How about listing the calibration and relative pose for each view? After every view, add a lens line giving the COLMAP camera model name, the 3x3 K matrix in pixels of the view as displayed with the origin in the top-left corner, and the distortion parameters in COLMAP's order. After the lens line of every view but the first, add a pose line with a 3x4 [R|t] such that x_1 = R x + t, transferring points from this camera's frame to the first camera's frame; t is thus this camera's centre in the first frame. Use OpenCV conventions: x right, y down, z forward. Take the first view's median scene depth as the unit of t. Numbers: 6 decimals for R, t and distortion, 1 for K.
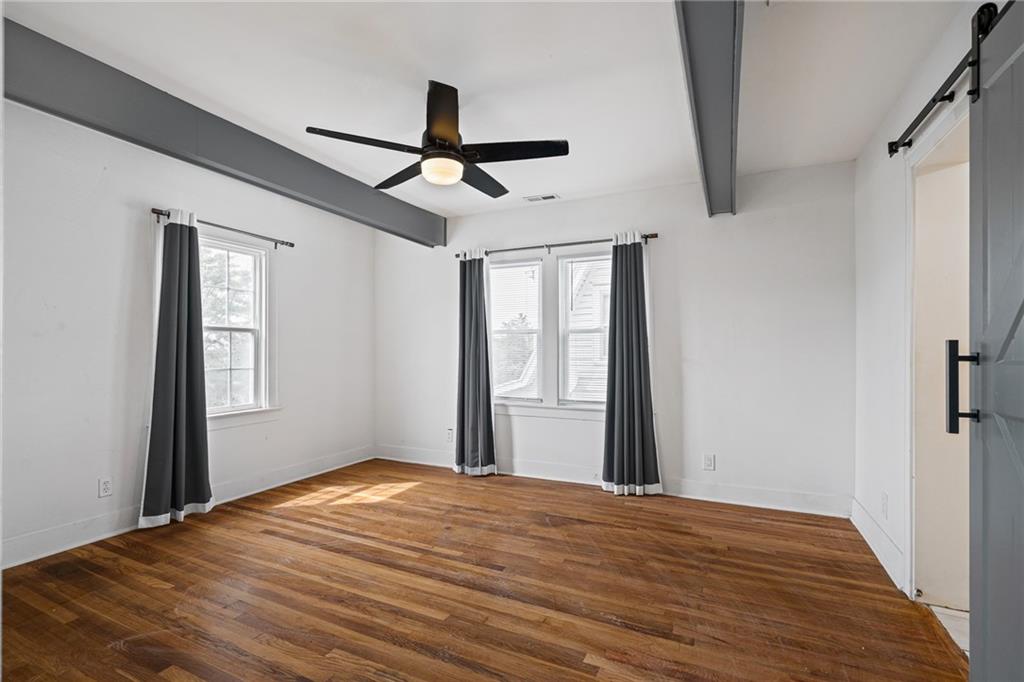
lens RADIAL K [[467.1, 0, 511.3], [0, 467.1, 355.3], [0, 0, 1]] dist [-0.001413, -0.000156]
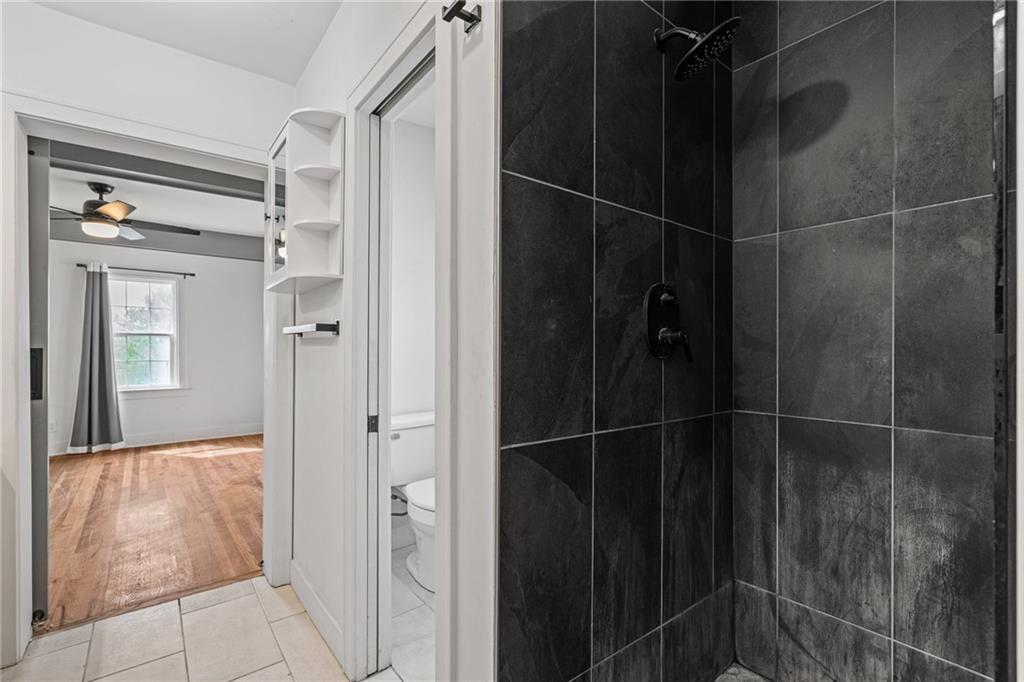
lens RADIAL K [[467.7, 0, 513.4], [0, 467.7, 350.8], [0, 0, 1]] dist [0.016580, 0.000004]
pose [[0.895516, 0.005238, -0.444998, 1.662811], [-0.006768, 0.999975, -0.001848, -0.010793], [0.444977, 0.004667, 0.895530, 0.203562]]
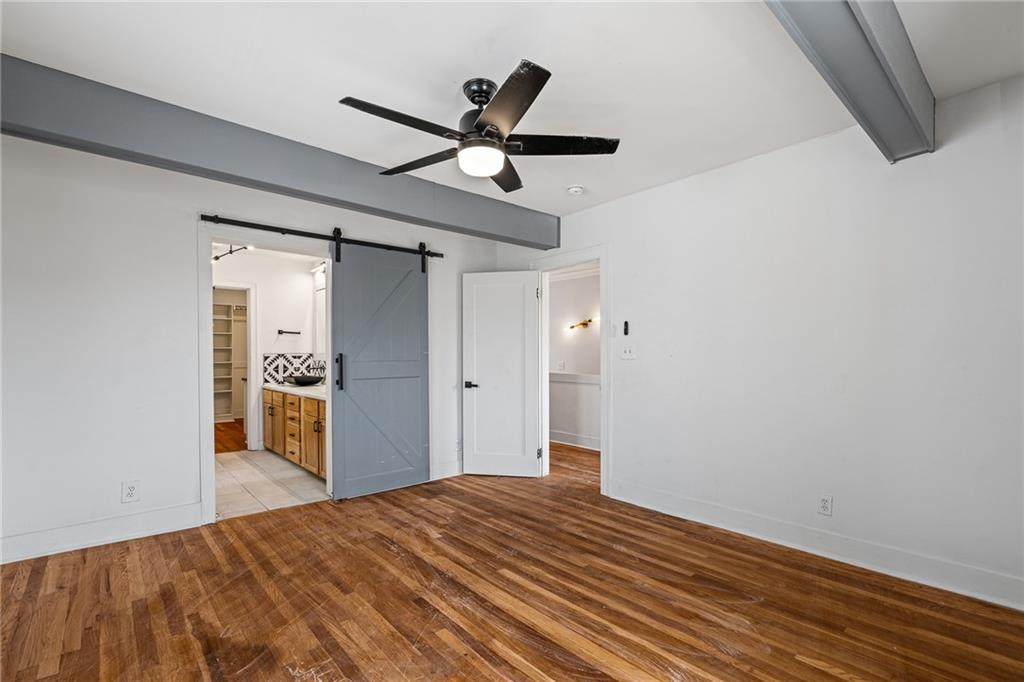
lens RADIAL K [[467.1, 0, 511.3], [0, 467.1, 355.3], [0, 0, 1]] dist [-0.001413, -0.000156]
pose [[-0.917003, 0.000559, 0.398879, -0.539479], [0.005165, 0.999932, 0.010474, -0.024634], [-0.398846, 0.011665, -0.916944, 1.727002]]
